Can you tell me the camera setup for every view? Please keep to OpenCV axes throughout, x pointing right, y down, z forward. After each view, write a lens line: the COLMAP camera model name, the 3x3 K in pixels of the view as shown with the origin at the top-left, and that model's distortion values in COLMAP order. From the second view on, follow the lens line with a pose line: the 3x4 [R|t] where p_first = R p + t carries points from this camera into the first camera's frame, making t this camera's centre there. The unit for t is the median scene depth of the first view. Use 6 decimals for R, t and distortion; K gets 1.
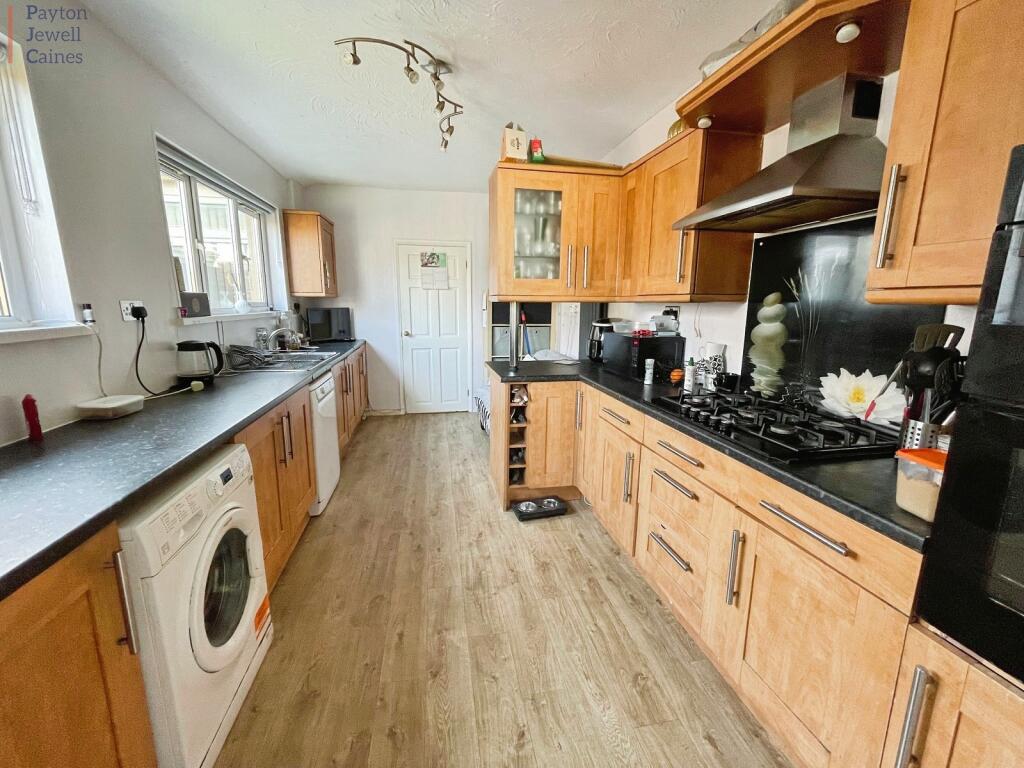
lens RADIAL K [[418.3, 0, 515.3], [0, 418.3, 371.6], [0, 0, 1]] dist [-0.000558, -0.000042]
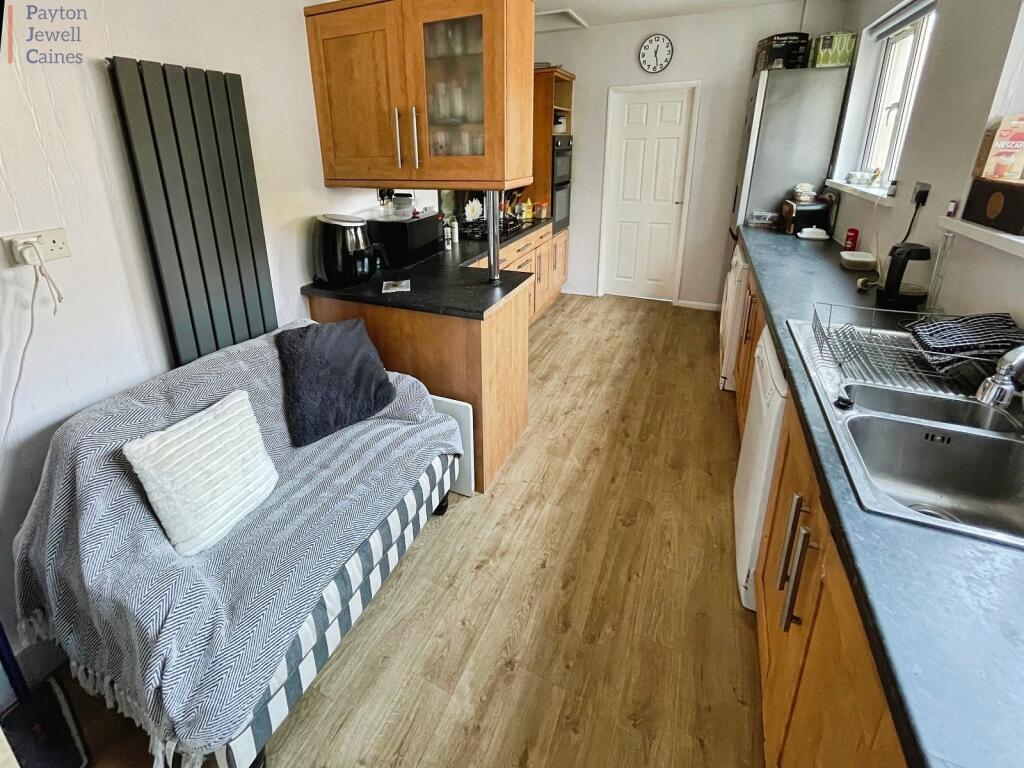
lens RADIAL K [[410.0, 0, 364.6], [0, 410.0, 543.2], [0, 0, 1]] dist [-0.000632, -0.000045]
pose [[-0.733852, -0.469238, 0.491199, -0.355202], [0.122943, 0.619402, 0.775388, -0.311295], [-0.668091, 0.629410, -0.396860, 1.809645]]
